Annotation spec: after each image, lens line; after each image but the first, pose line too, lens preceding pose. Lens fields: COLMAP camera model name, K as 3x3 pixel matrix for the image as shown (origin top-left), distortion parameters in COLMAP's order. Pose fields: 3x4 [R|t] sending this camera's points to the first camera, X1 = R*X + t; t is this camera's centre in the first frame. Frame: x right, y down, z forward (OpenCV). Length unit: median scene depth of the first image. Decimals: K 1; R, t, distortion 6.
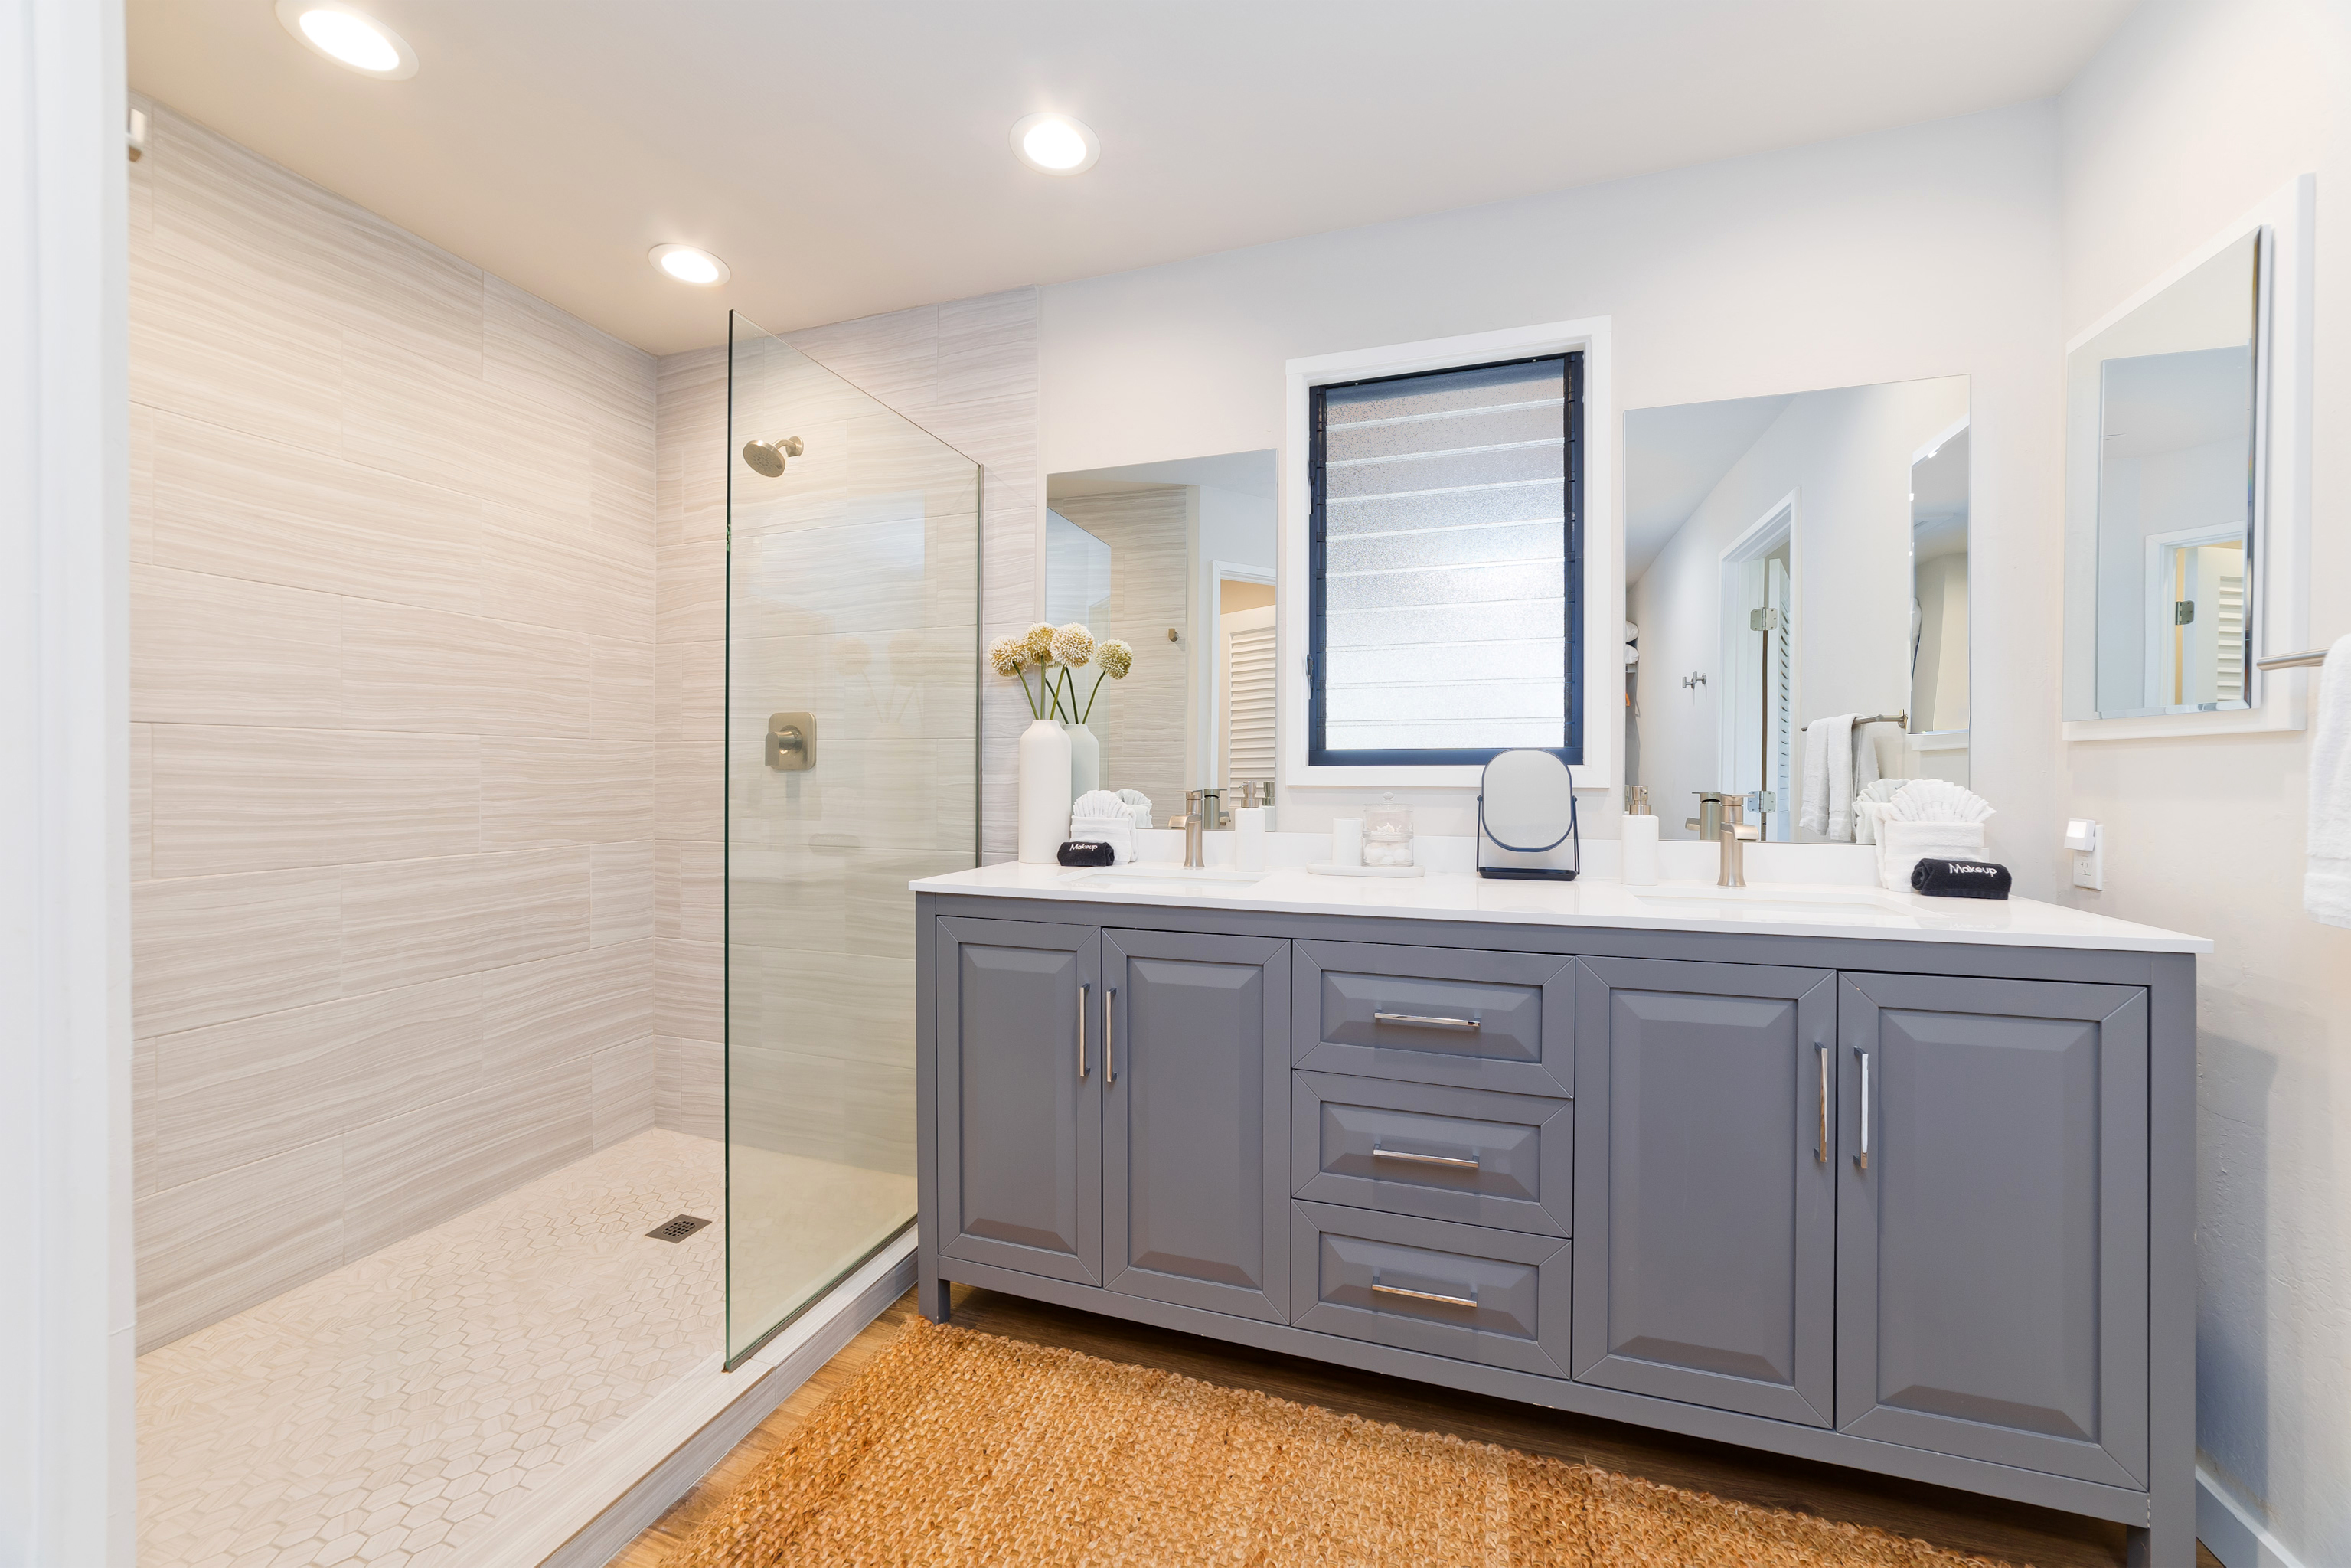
lens RADIAL K [[897.5, 0, 1178.4], [0, 897.5, 777.4], [0, 0, 1]] dist [-0.021391, 0.004538]
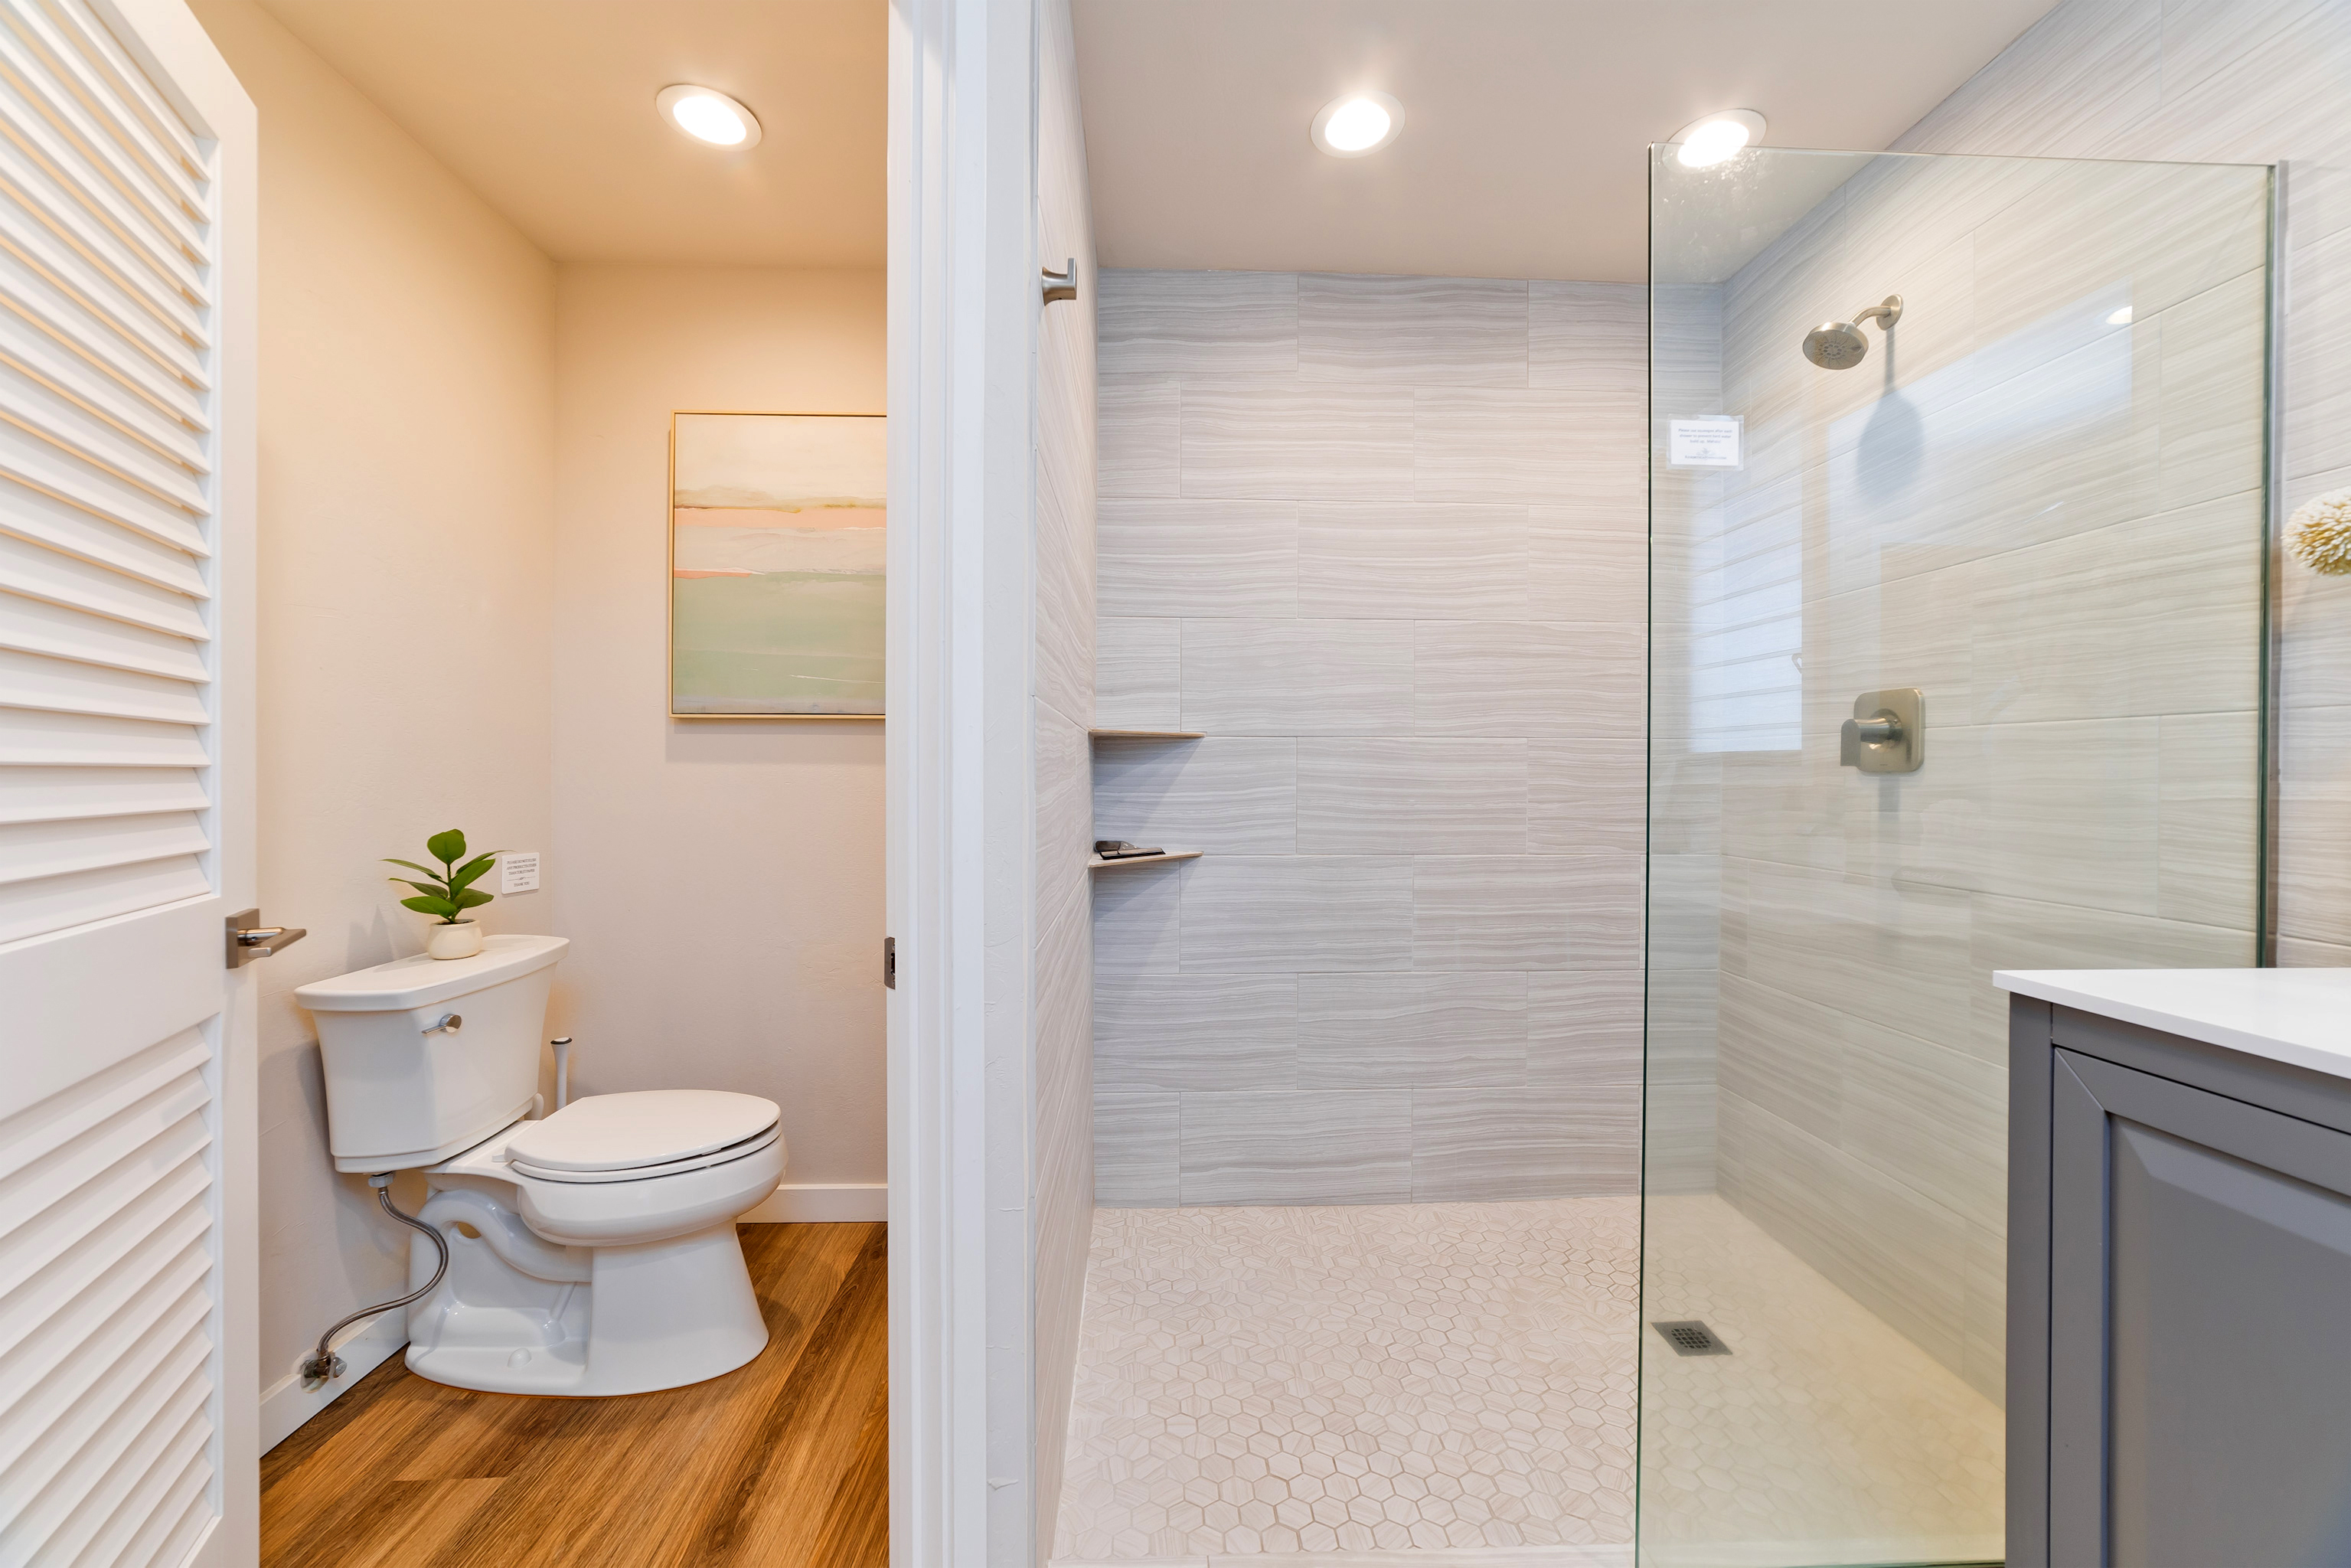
lens RADIAL K [[897.5, 0, 1159.2], [0, 897.5, 776.1], [0, 0, 1]] dist [-0.021391, 0.004538]
pose [[0.339492, 0.003380, -0.940603, 0.031378], [-0.007460, 0.999972, 0.000900, -0.001992], [0.940579, 0.006712, 0.339508, 0.255188]]
